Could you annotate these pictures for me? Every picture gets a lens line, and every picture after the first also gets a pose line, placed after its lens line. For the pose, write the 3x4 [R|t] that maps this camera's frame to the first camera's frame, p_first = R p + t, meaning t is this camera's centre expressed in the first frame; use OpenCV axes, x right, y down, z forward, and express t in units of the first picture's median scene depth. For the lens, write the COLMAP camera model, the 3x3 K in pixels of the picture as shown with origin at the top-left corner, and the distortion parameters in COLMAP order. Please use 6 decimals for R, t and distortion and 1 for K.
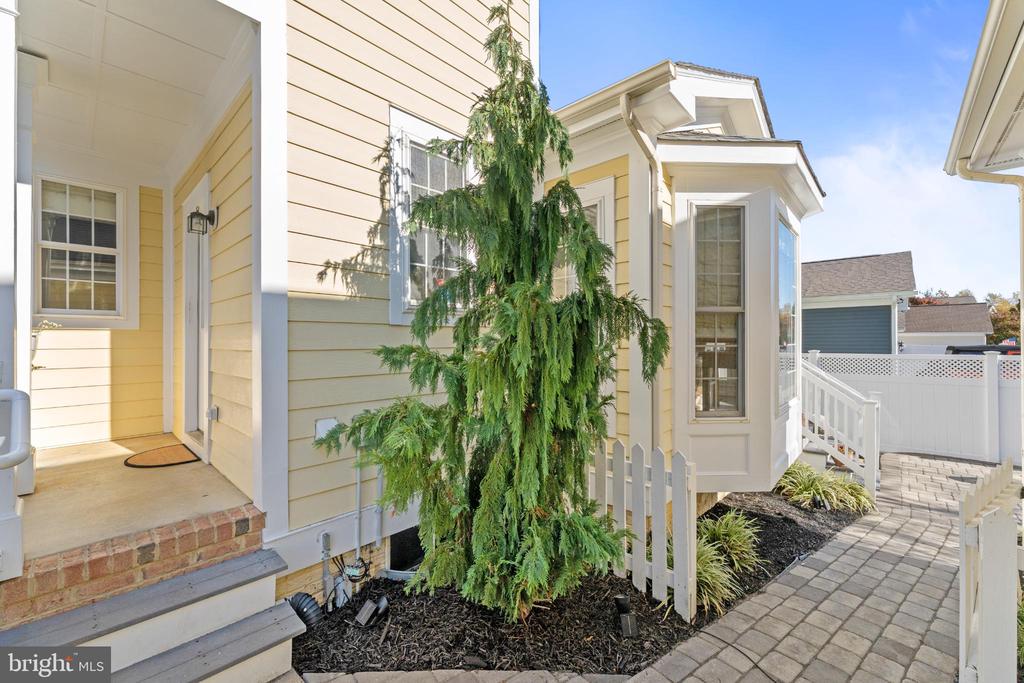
lens RADIAL K [[417.2, 0, 496.7], [0, 417.2, 341.5], [0, 0, 1]] dist [0.000491, 0.000070]
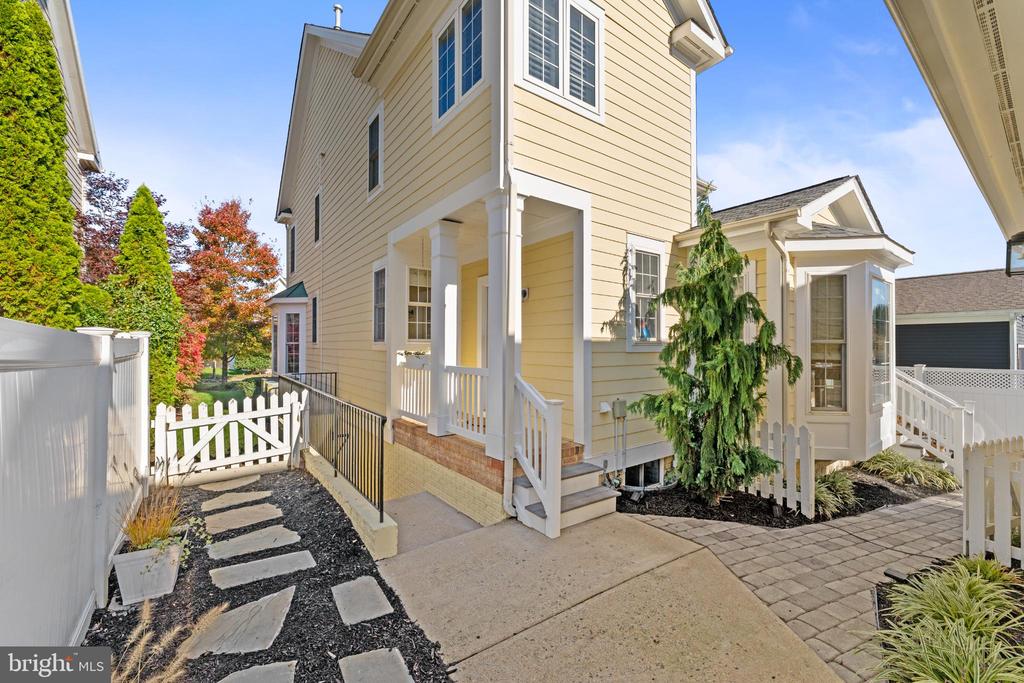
lens RADIAL K [[411.8, 0, 502.6], [0, 411.8, 343.3], [0, 0, 1]] dist [-0.000220, -0.000100]
pose [[0.985156, 0.003705, -0.171623, -0.482158], [-0.005363, 0.999943, -0.009196, -0.060746], [0.171579, 0.009980, 0.985120, -0.872054]]
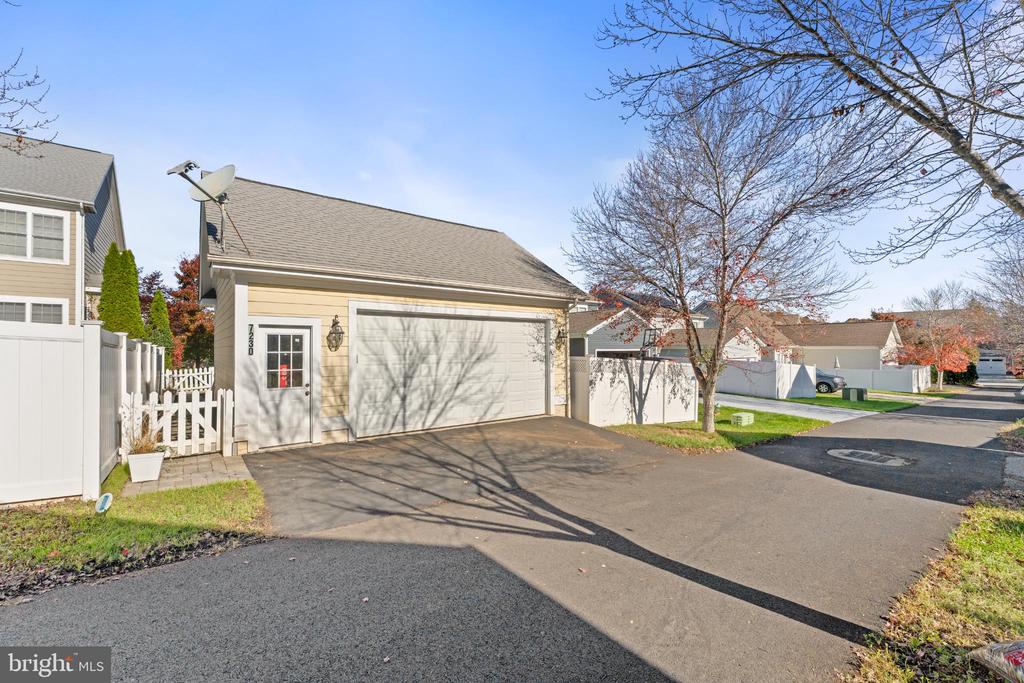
lens RADIAL K [[422.0, 0, 512.0], [0, 422.0, 341.5], [0, 0, 1]] dist [0.000238, 0.000017]
pose [[0.989864, -0.007475, -0.141823, 3.146873], [0.005045, 0.999834, -0.017479, -0.070589], [0.141930, 0.016587, 0.989738, -4.323836]]
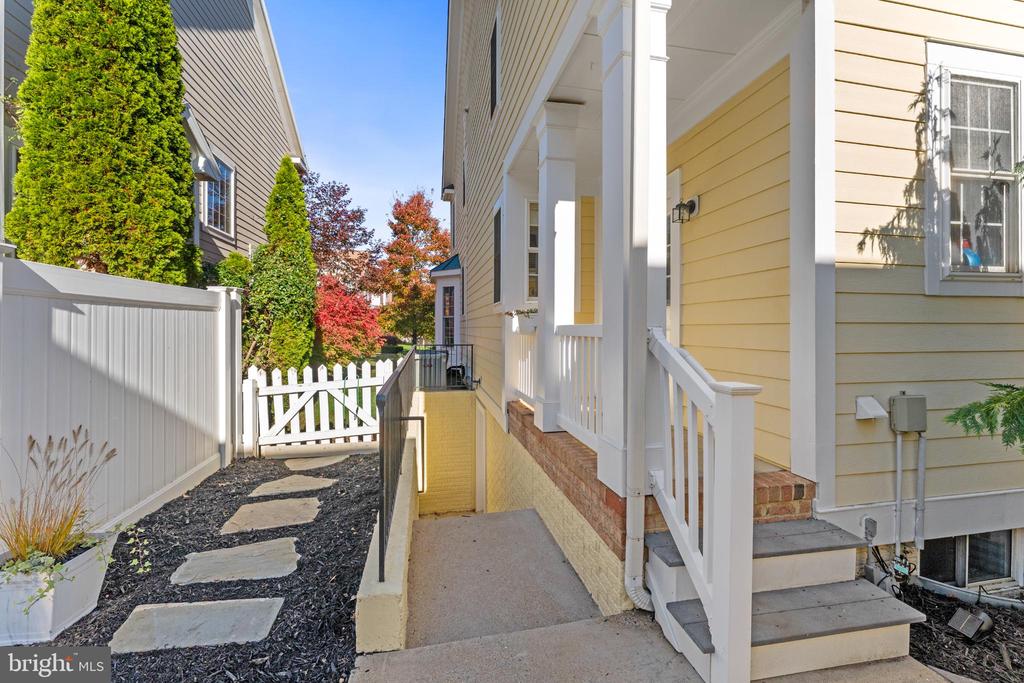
lens RADIAL K [[416.3, 0, 501.4], [0, 416.3, 330.1], [0, 0, 1]] dist [0.000015, -0.000016]
pose [[0.817805, 0.004283, -0.575479, -0.477853], [-0.004033, 0.999990, 0.001712, 0.033868], [0.575481, 0.000921, 0.817815, -0.207696]]
